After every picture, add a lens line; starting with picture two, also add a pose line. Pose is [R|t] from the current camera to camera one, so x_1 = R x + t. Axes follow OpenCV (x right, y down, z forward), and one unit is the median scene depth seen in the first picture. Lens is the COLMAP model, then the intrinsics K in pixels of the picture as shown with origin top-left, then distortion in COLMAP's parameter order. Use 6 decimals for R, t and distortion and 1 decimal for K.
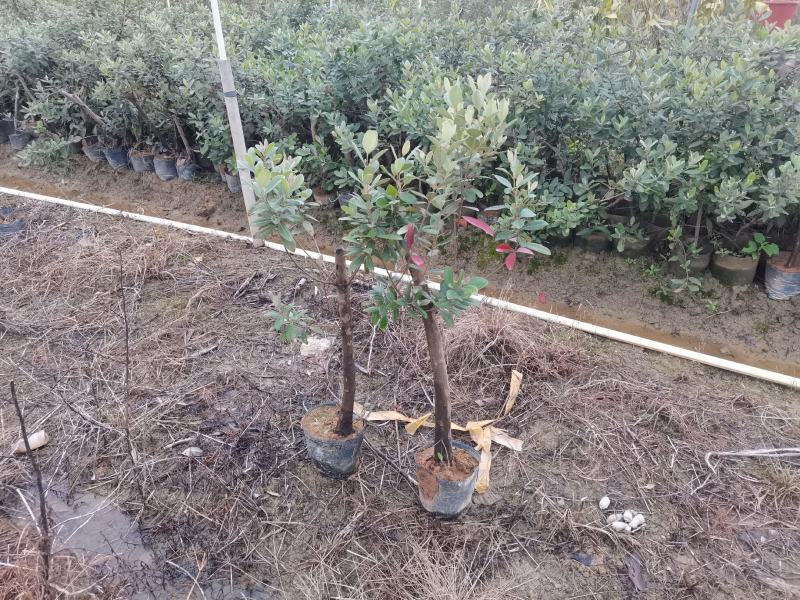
lens RADIAL K [[598.1, 0, 399.2], [0, 598.1, 301.5], [0, 0, 1]] dist [0.014789, -0.015393]
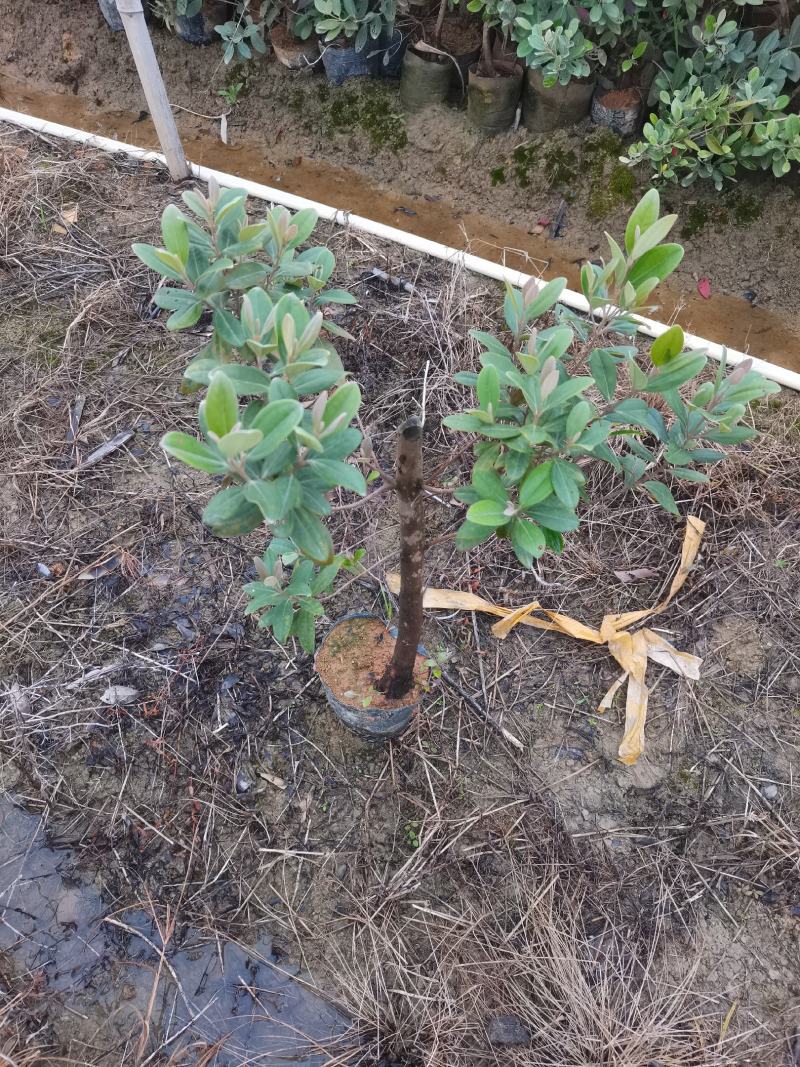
lens RADIAL K [[797.7, 0, 397.3], [0, 797.7, 529.8], [0, 0, 1]] dist [0.014789, -0.015393]
pose [[0.999898, -0.003709, 0.013768, -0.082284], [-0.002741, 0.897552, 0.440900, -0.188547], [-0.013993, -0.440893, 0.897451, 0.341654]]
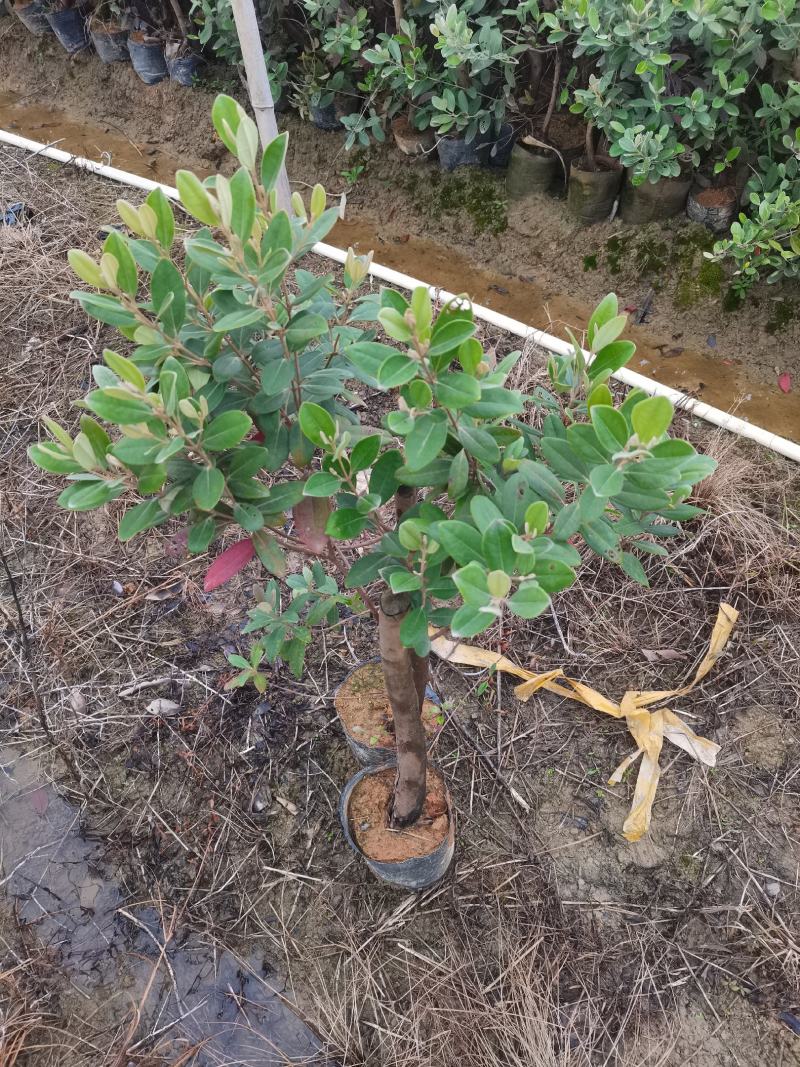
lens RADIAL K [[797.7, 0, 402.4], [0, 797.7, 531.9], [0, 0, 1]] dist [0.014789, -0.015393]
pose [[0.988519, 0.096623, -0.116168, -0.020502], [-0.045899, 0.924509, 0.378387, -0.205701], [0.143959, -0.368710, 0.918329, 0.301662]]
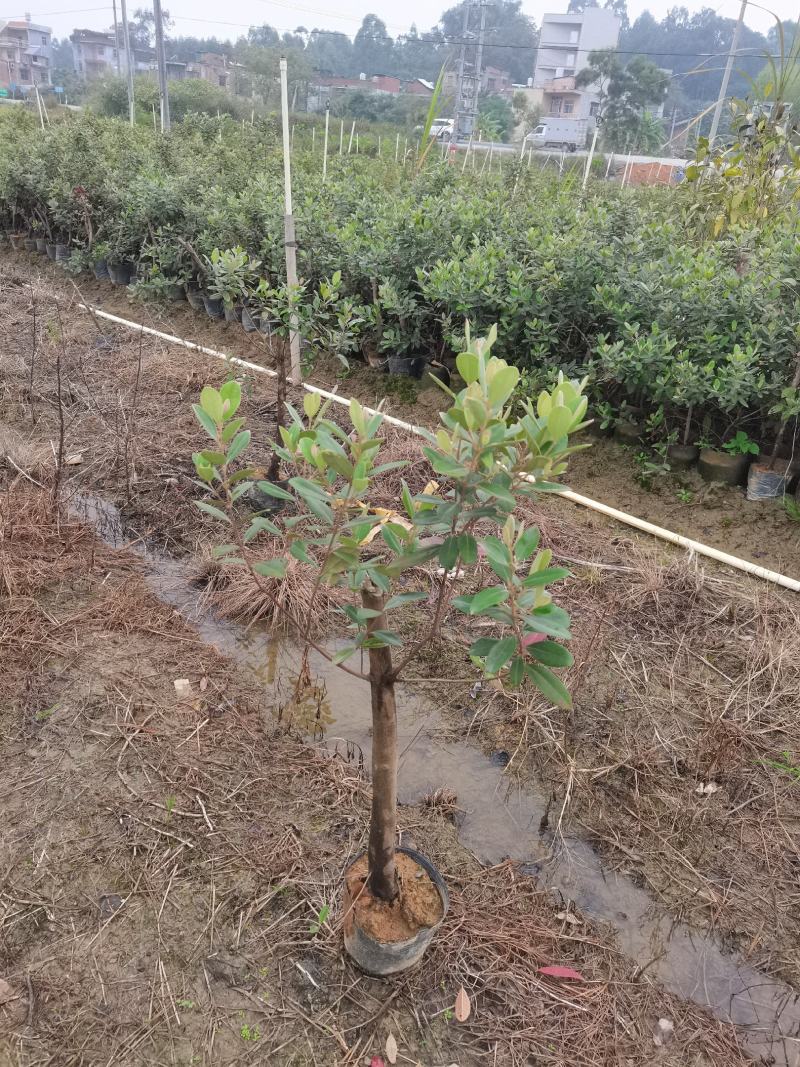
lens RADIAL K [[797.7, 0, 399.1], [0, 797.7, 541.2], [0, 0, 1]] dist [0.014789, -0.015393]
pose [[0.953811, 0.191096, -0.231790, 0.509059], [-0.203134, 0.978721, -0.028999, 0.287141], [0.221317, 0.074744, 0.972333, -0.544208]]
